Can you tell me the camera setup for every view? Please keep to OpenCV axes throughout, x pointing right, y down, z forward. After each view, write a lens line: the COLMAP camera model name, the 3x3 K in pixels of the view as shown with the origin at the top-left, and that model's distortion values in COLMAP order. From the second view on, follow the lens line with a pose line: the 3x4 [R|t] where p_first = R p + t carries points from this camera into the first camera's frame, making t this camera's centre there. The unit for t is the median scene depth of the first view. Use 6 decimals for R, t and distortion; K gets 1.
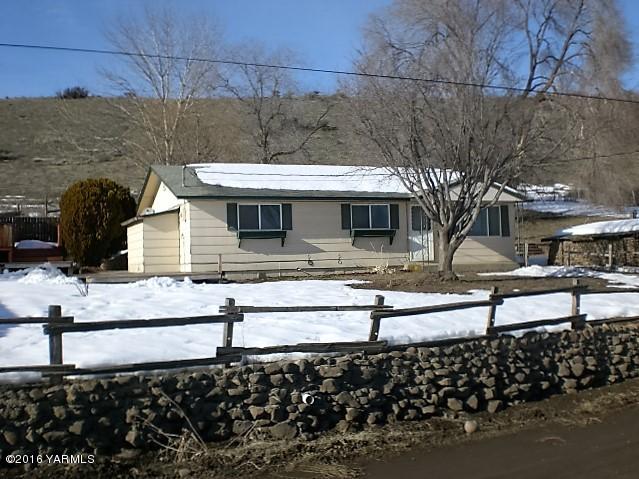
lens RADIAL K [[701.1, 0, 319.5], [0, 701.1, 239.5], [0, 0, 1]] dist [-0.153327, -0.007340]
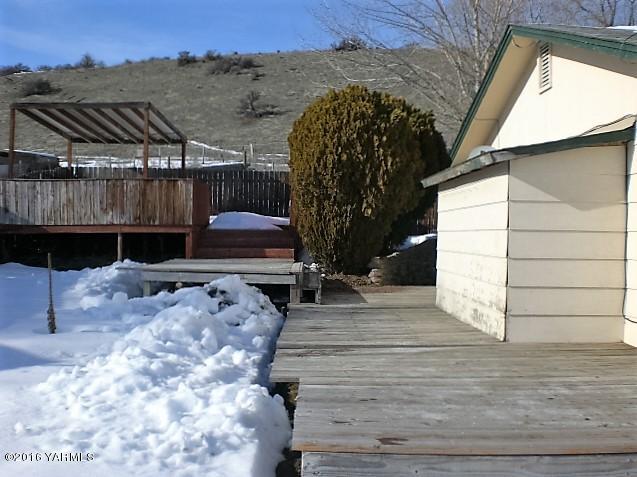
lens RADIAL K [[698.9, 0, 318.5], [0, 698.9, 238.5], [0, 0, 1]] dist [-0.153327, -0.007340]
pose [[0.924244, 0.046902, -0.378910, -0.173698], [-0.031258, 0.998390, 0.047337, -0.006456], [0.380520, -0.031907, 0.924222, 0.558105]]
